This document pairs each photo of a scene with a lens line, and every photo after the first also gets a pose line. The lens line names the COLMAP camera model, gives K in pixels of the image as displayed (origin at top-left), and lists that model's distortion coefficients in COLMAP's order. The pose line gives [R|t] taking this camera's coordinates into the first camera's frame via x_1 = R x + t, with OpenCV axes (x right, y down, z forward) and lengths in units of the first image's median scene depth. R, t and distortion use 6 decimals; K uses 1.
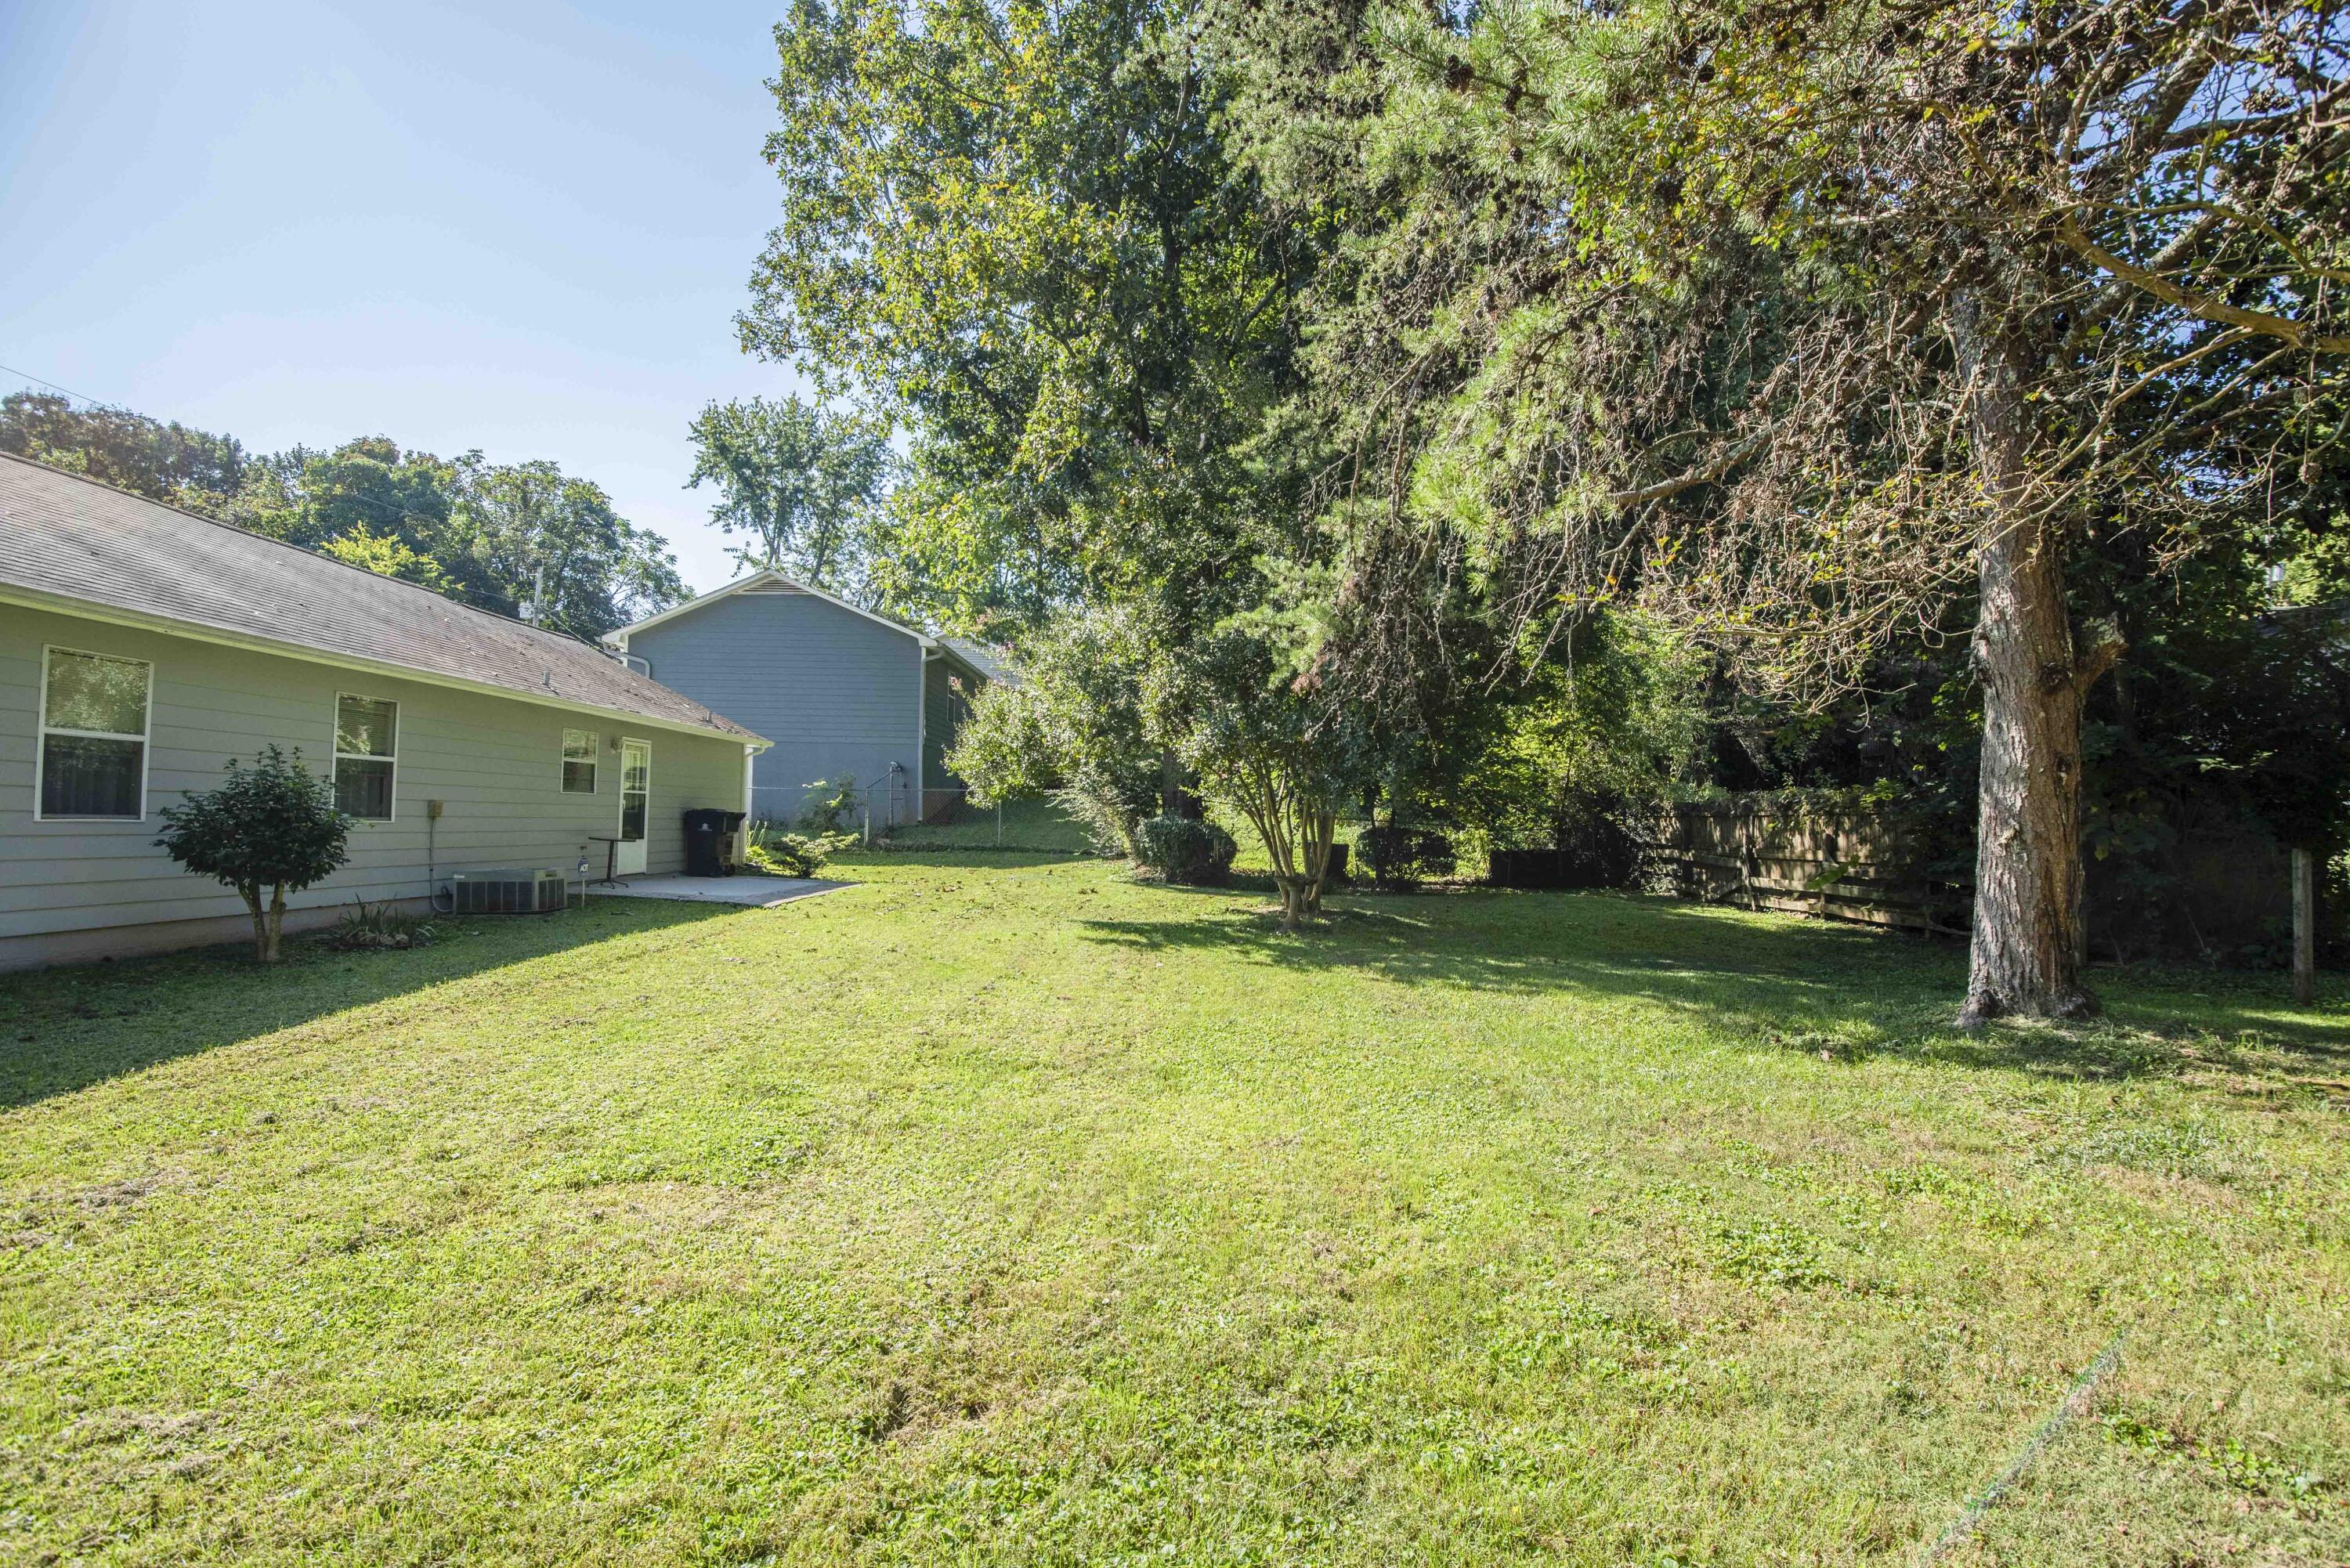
lens RADIAL K [[1090.1, 0, 1181.1], [0, 1090.1, 798.9], [0, 0, 1]] dist [0.000970, -0.000408]
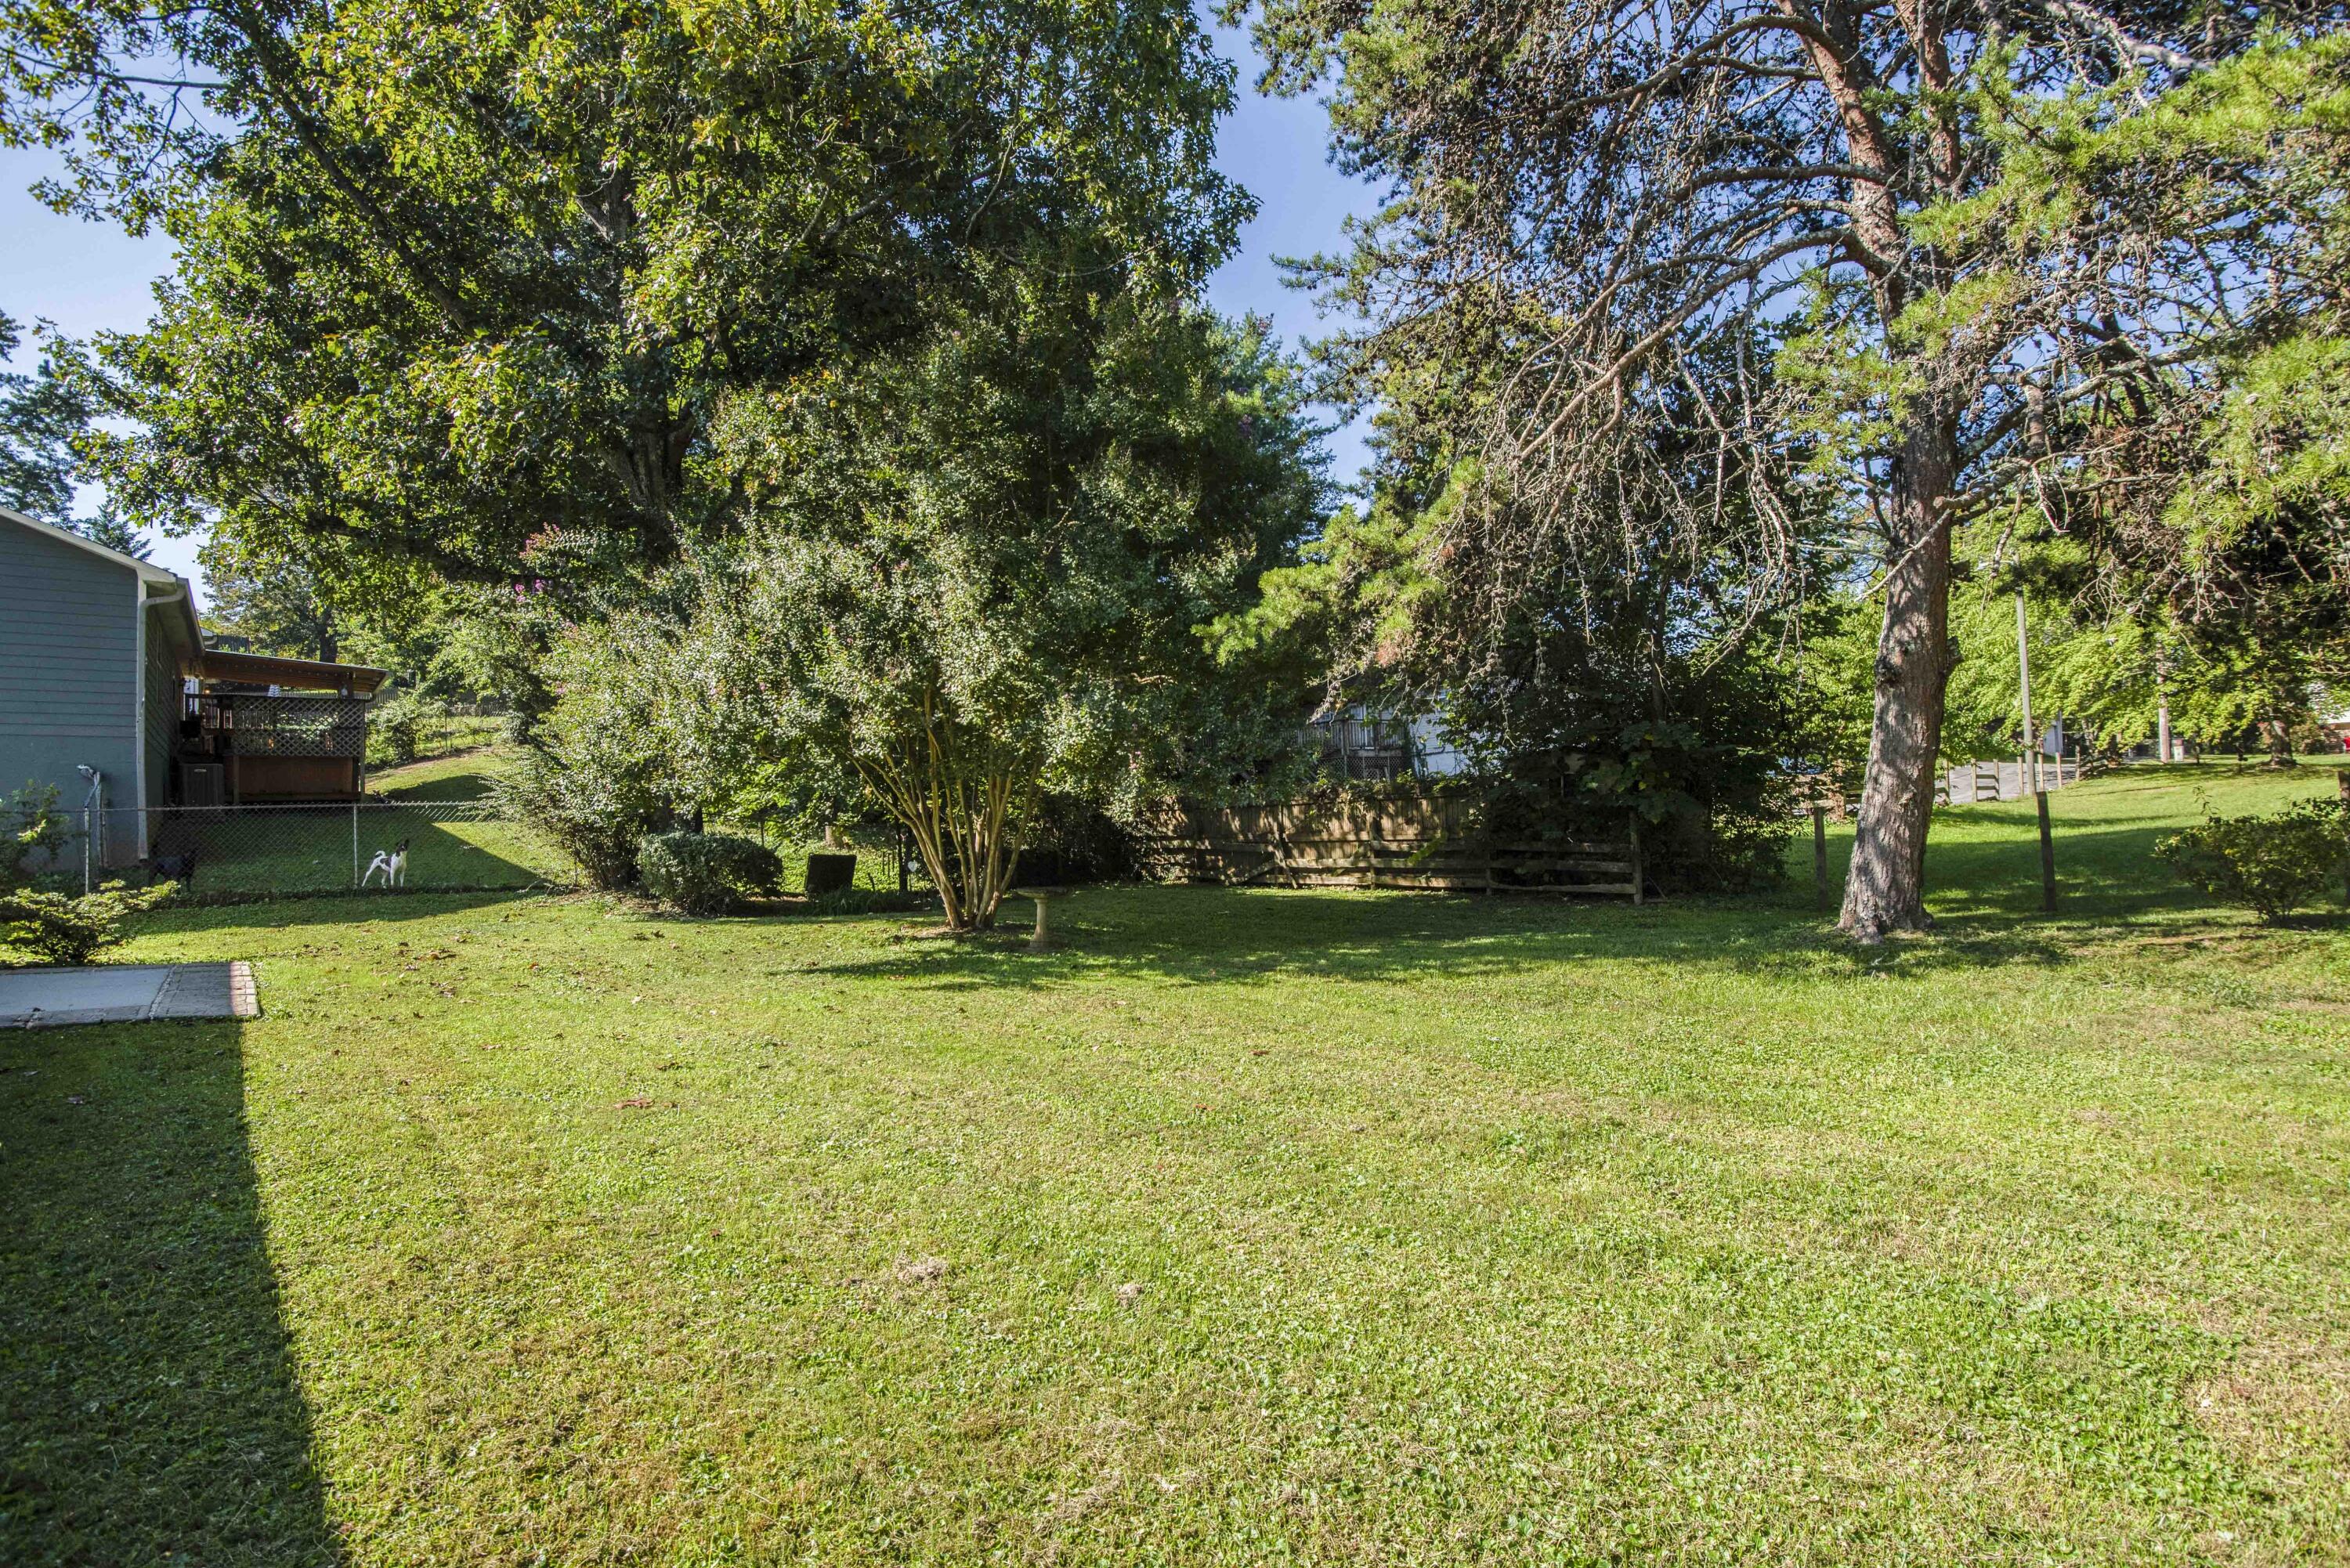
lens RADIAL K [[1074.6, 0, 1193.2], [0, 1074.6, 804.1], [0, 0, 1]] dist [-0.015603, -0.000574]
pose [[0.756788, -0.028579, 0.653035, -0.307098], [0.030200, 0.999506, 0.008744, 0.001261], [-0.652962, 0.013104, 0.757277, 0.232414]]
